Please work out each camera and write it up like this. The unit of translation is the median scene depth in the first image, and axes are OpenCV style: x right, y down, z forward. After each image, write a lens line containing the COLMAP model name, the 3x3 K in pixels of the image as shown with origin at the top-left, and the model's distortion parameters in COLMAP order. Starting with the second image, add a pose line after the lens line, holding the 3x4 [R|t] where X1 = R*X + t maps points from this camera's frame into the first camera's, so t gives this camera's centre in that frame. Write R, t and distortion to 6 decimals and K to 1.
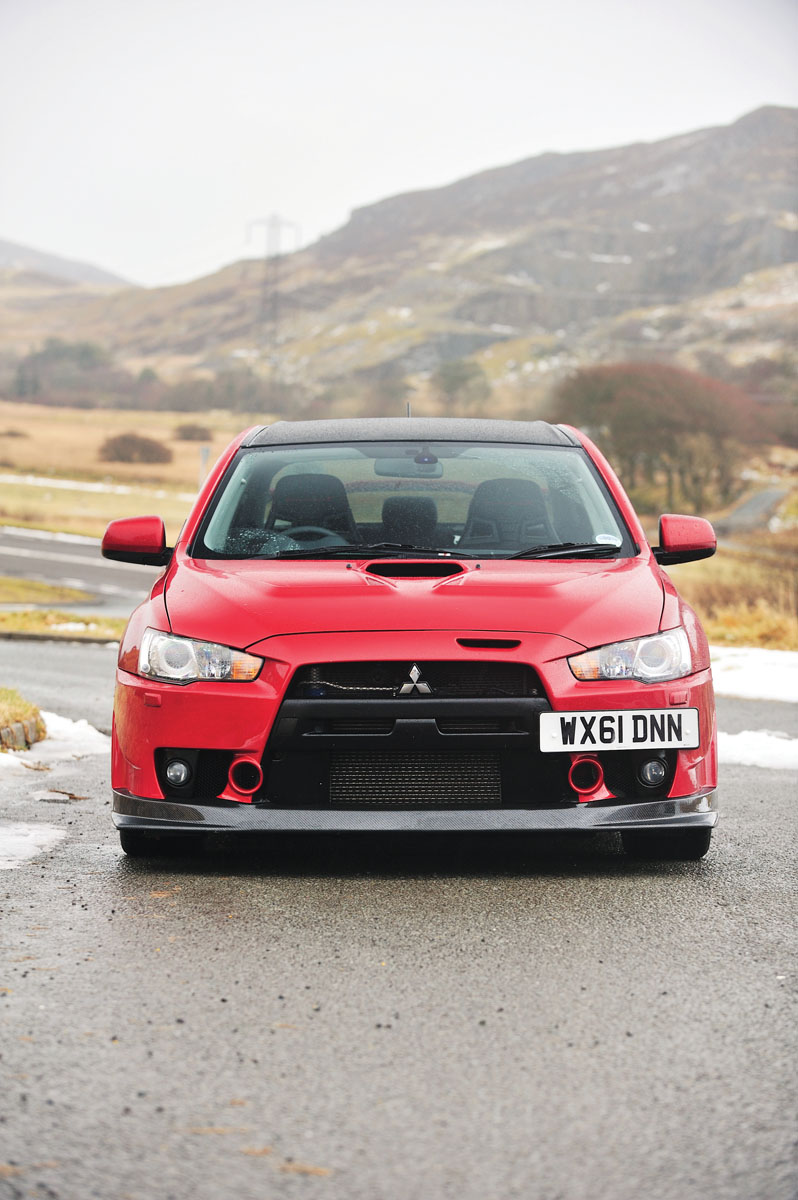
lens RADIAL K [[3607.8, 0, 399.0], [0, 3607.8, 600.0], [0, 0, 1]] dist [0.046774, 2.258311]
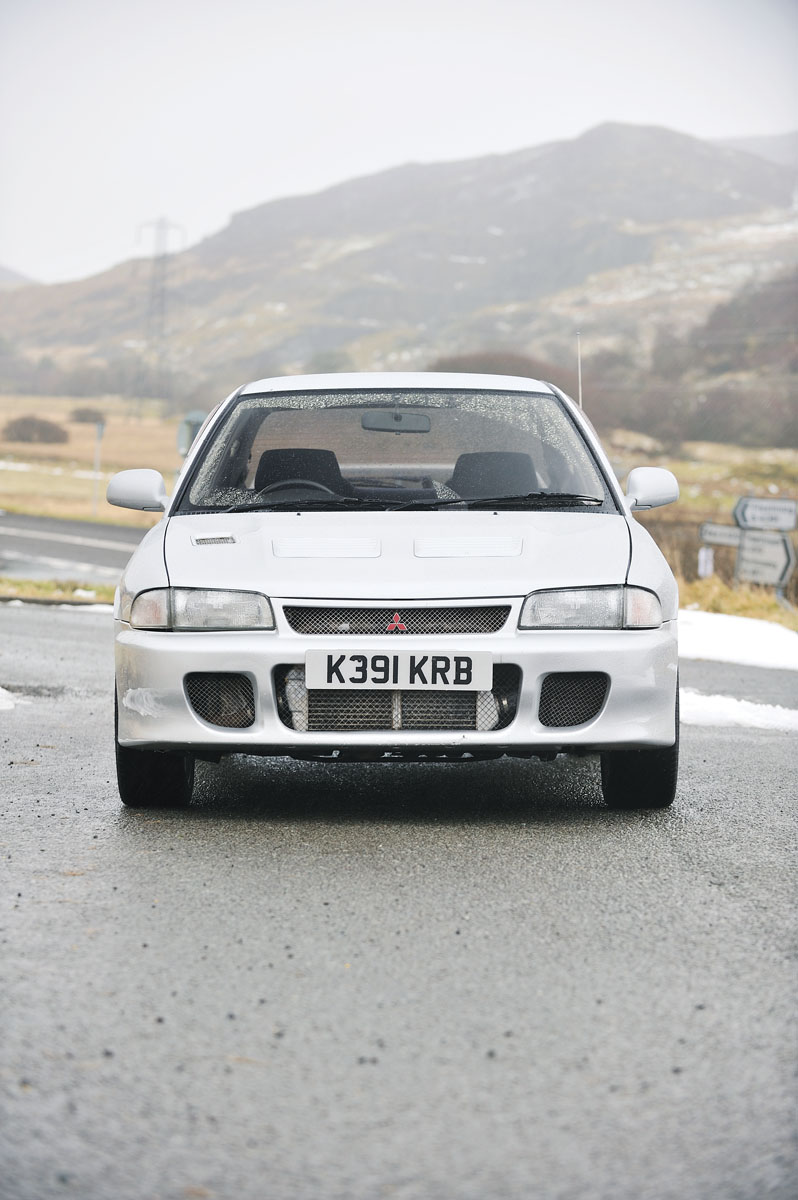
lens RADIAL K [[3272.0, 0, 399.0], [0, 3272.0, 600.0], [0, 0, 1]] dist [-0.076913, 0.648936]
pose [[0.999273, 0.001373, 0.038110, -0.022892], [-0.001736, 0.999953, 0.009510, 0.010163], [-0.038095, -0.009569, 0.999228, 0.268171]]
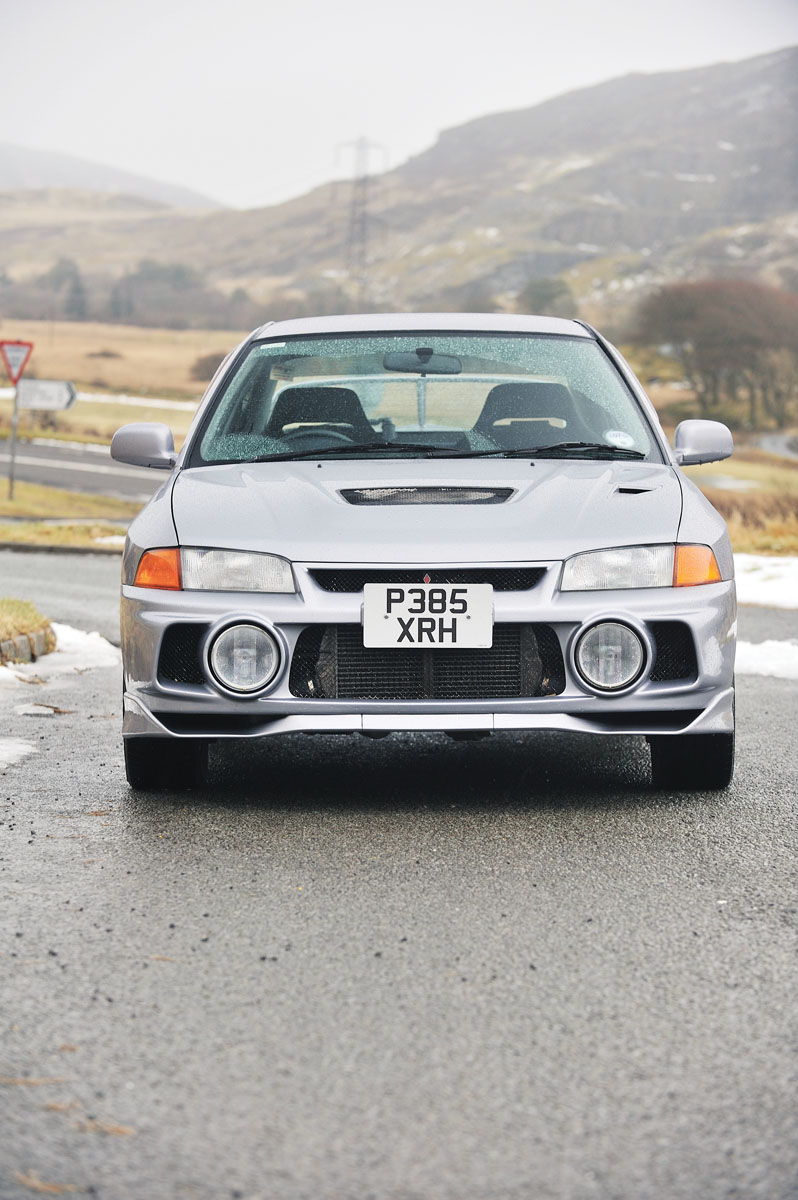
lens RADIAL K [[3546.3, 0, 399.0], [0, 3546.3, 600.0], [0, 0, 1]] dist [0.031645, -0.535947]
pose [[0.999668, -0.004553, -0.025369, 0.048304], [0.005152, 0.999709, 0.023576, 0.005179], [0.025254, -0.023699, 0.999400, 0.093352]]
